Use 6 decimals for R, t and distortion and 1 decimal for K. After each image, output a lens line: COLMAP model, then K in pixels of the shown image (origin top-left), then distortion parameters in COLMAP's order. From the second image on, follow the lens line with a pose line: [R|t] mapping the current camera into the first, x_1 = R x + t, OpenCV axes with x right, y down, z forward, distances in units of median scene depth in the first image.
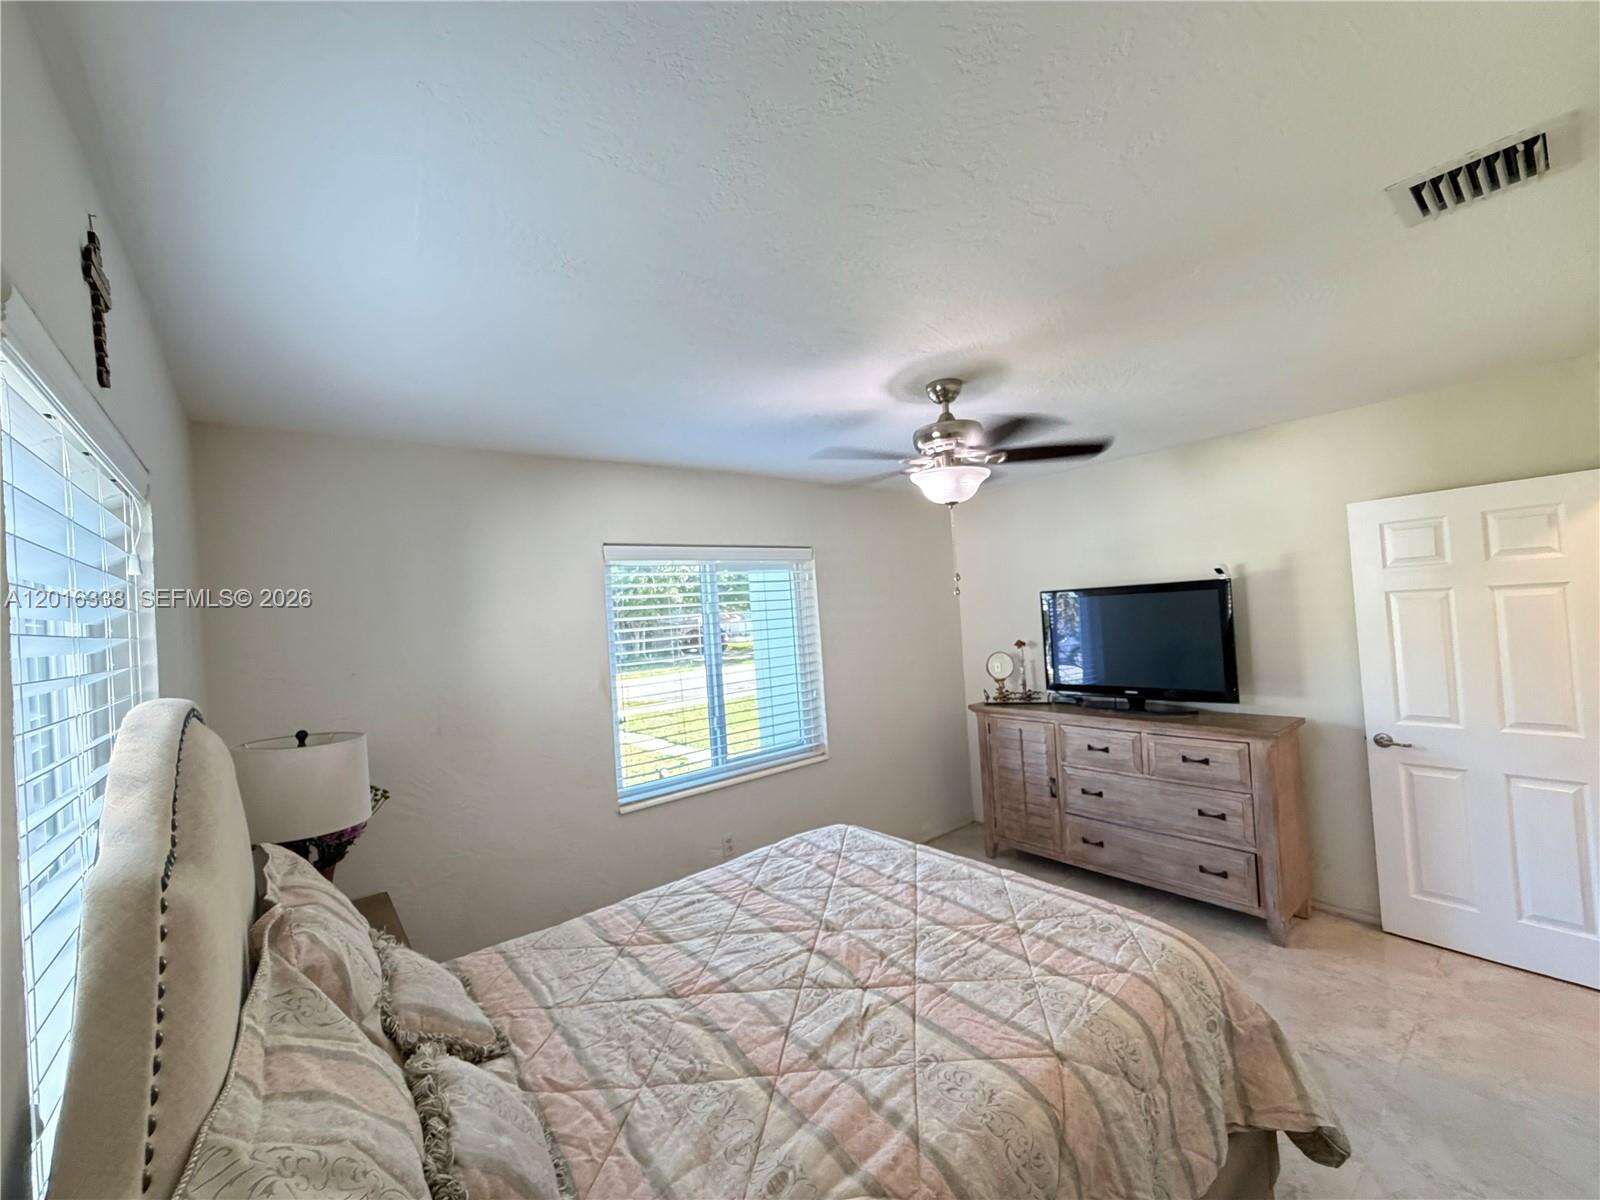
lens RADIAL K [[636.5, 0, 793.5], [0, 636.5, 603.5], [0, 0, 1]] dist [0.000168, 0.000009]
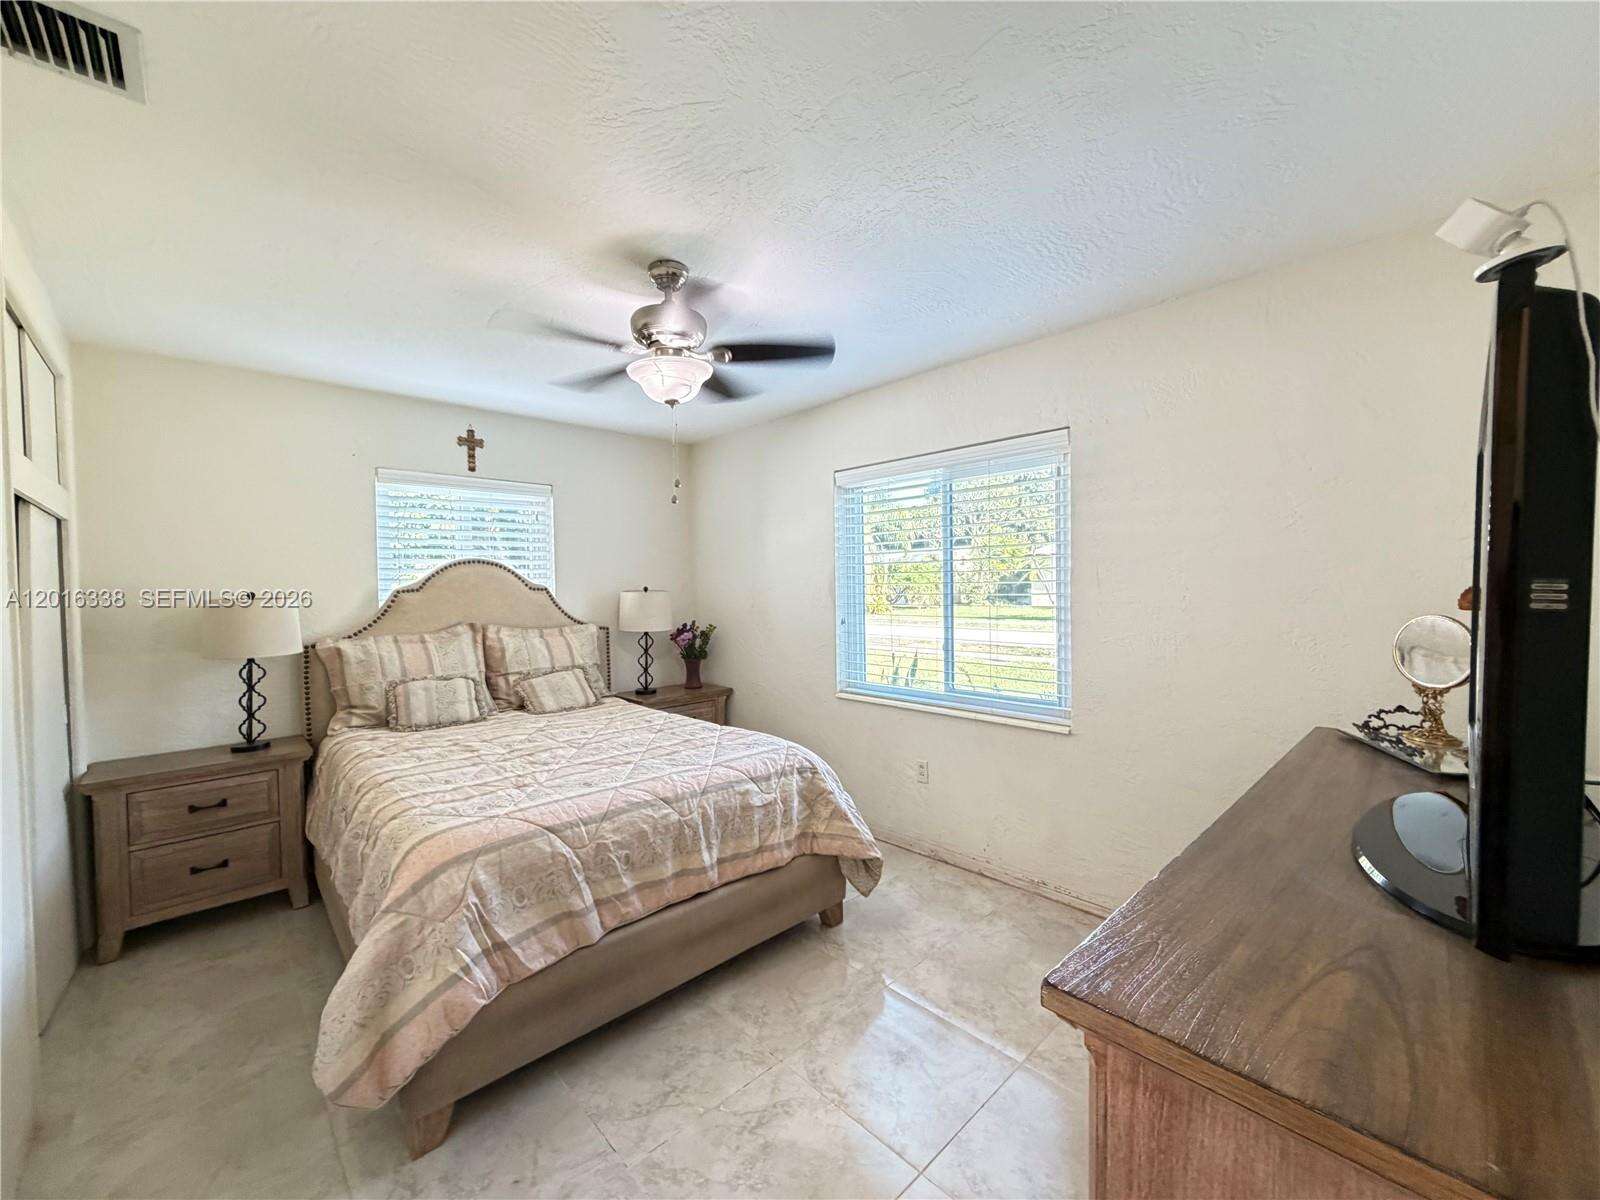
lens RADIAL K [[636.5, 0, 792.6], [0, 636.5, 606.4], [0, 0, 1]] dist [0.000168, 0.000009]
pose [[0.069433, 0.093718, -0.993175, 0.849175], [0.028101, 0.994999, 0.095854, 0.040306], [0.997191, -0.034564, 0.066453, 0.790903]]
